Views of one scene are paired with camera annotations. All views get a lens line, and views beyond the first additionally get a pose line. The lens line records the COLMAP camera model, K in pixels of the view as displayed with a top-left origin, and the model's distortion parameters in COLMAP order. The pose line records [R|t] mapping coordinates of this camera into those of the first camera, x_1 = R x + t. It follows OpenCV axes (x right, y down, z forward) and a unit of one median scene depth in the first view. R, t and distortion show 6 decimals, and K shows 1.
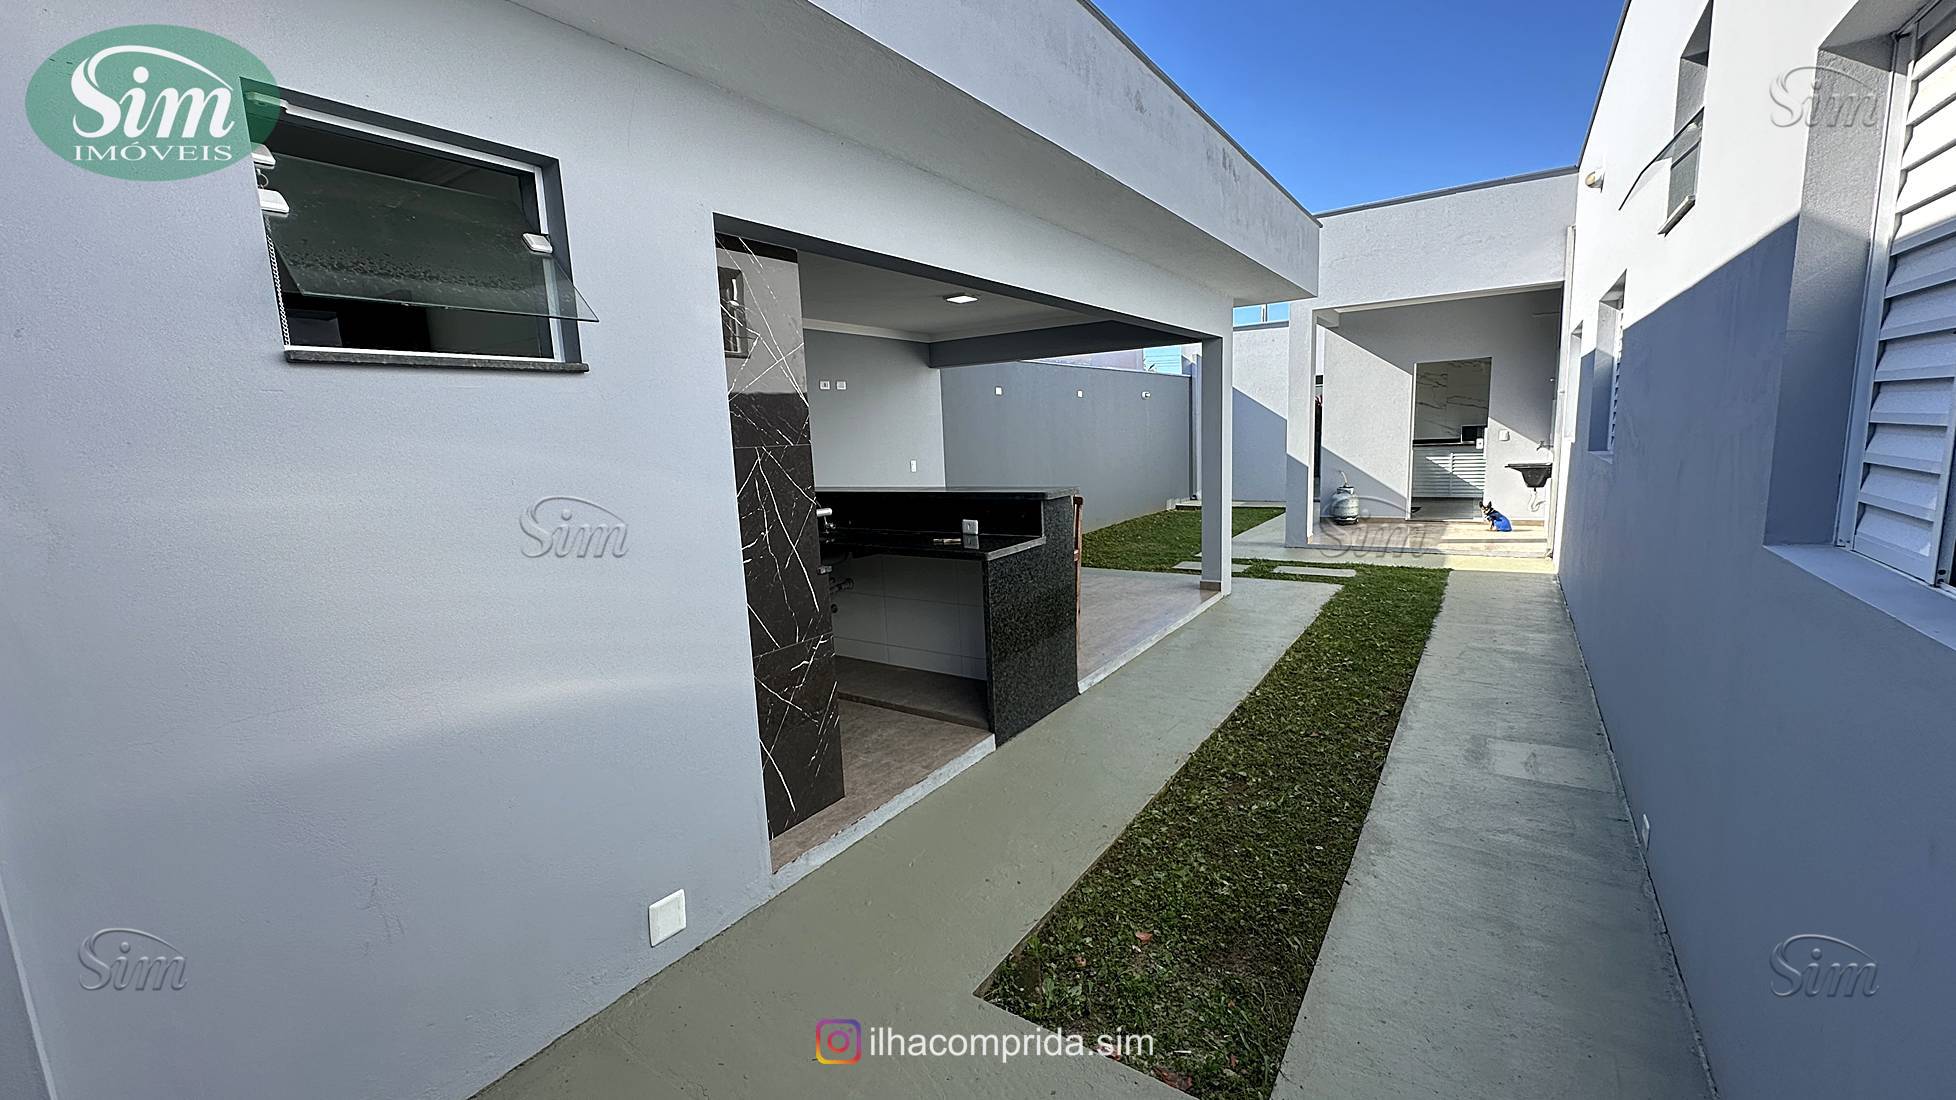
lens RADIAL K [[780.7, 0, 978.0], [0, 780.7, 550.0], [0, 0, 1]] dist [-0.001730, 0.000087]
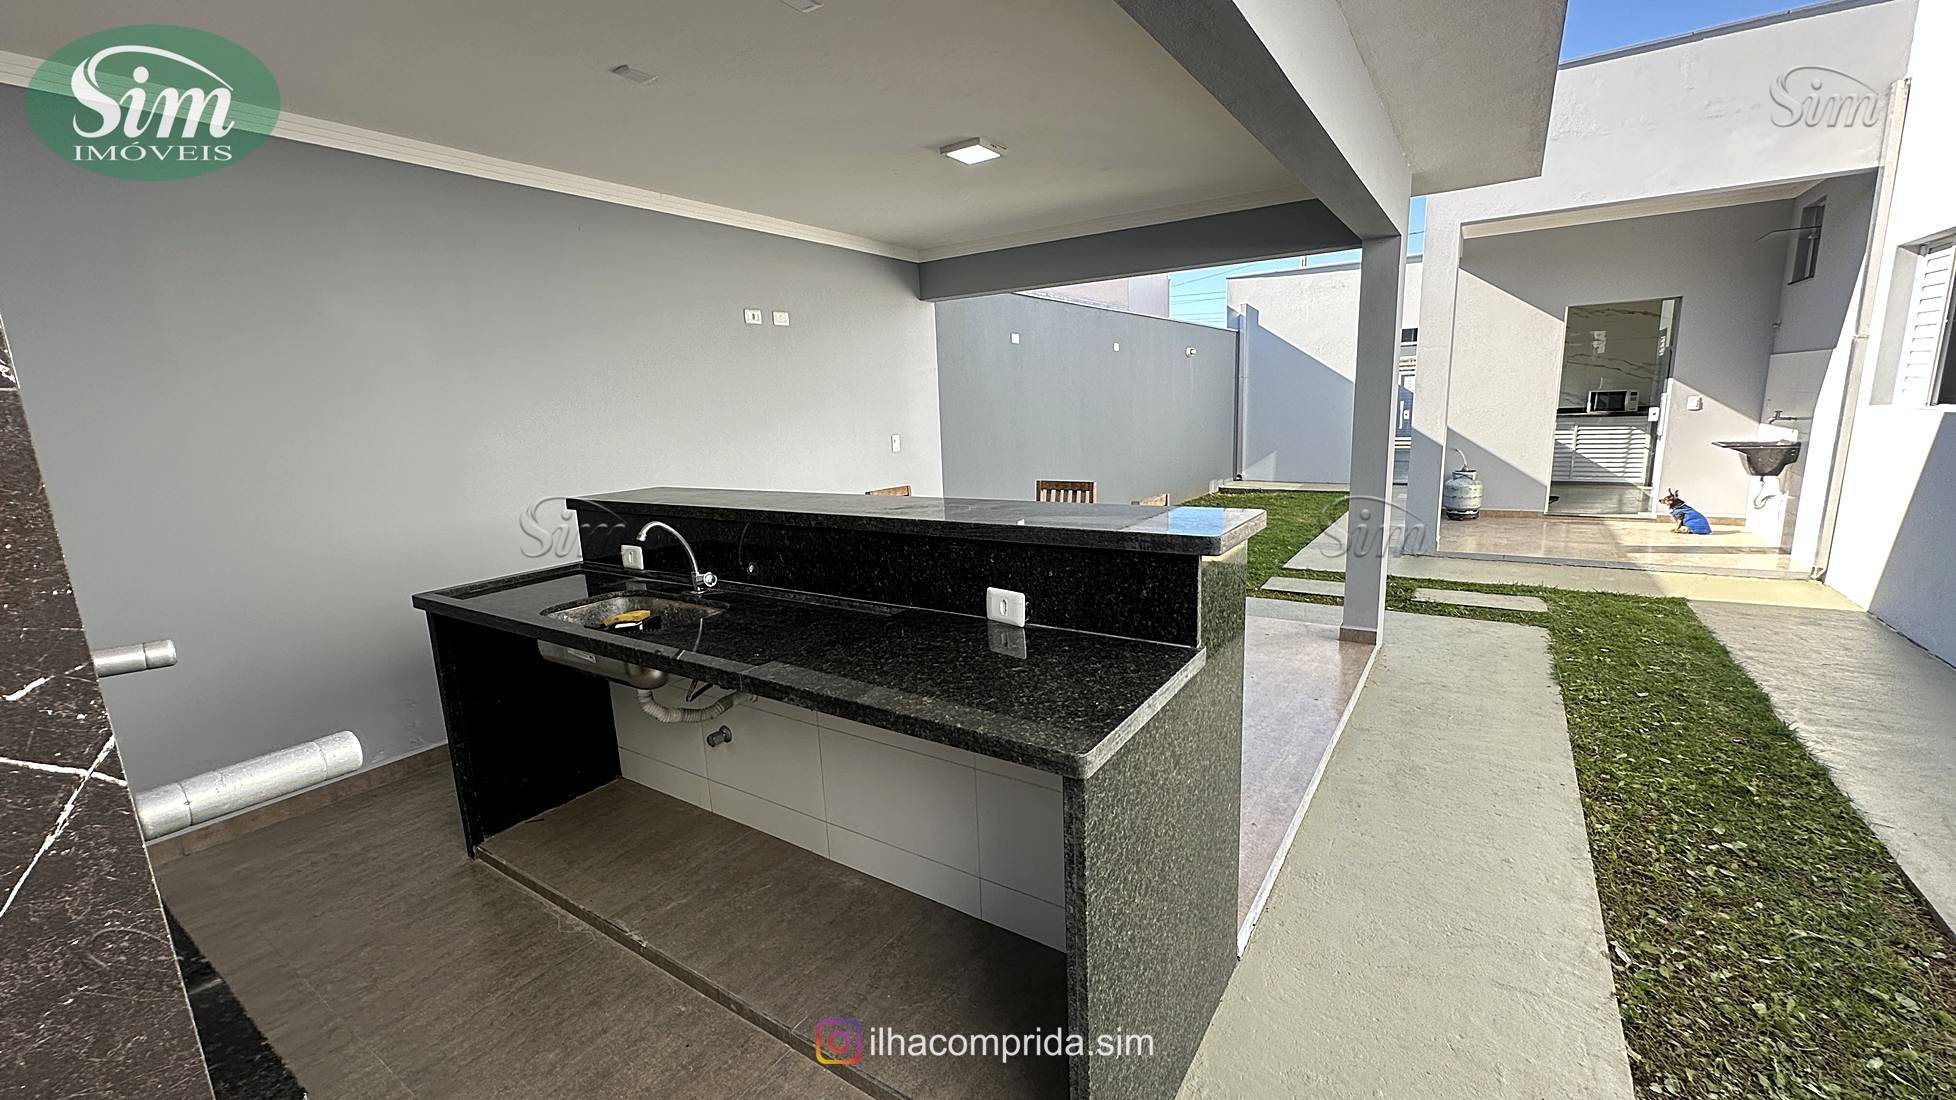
lens RADIAL K [[780.7, 0, 978.0], [0, 780.7, 550.0], [0, 0, 1]] dist [-0.001730, 0.000087]
pose [[0.999973, 0.002949, 0.006696, -0.014153], [-0.003206, 0.999246, 0.038686, -0.038851], [-0.006577, -0.038706, 0.999229, 0.296918]]
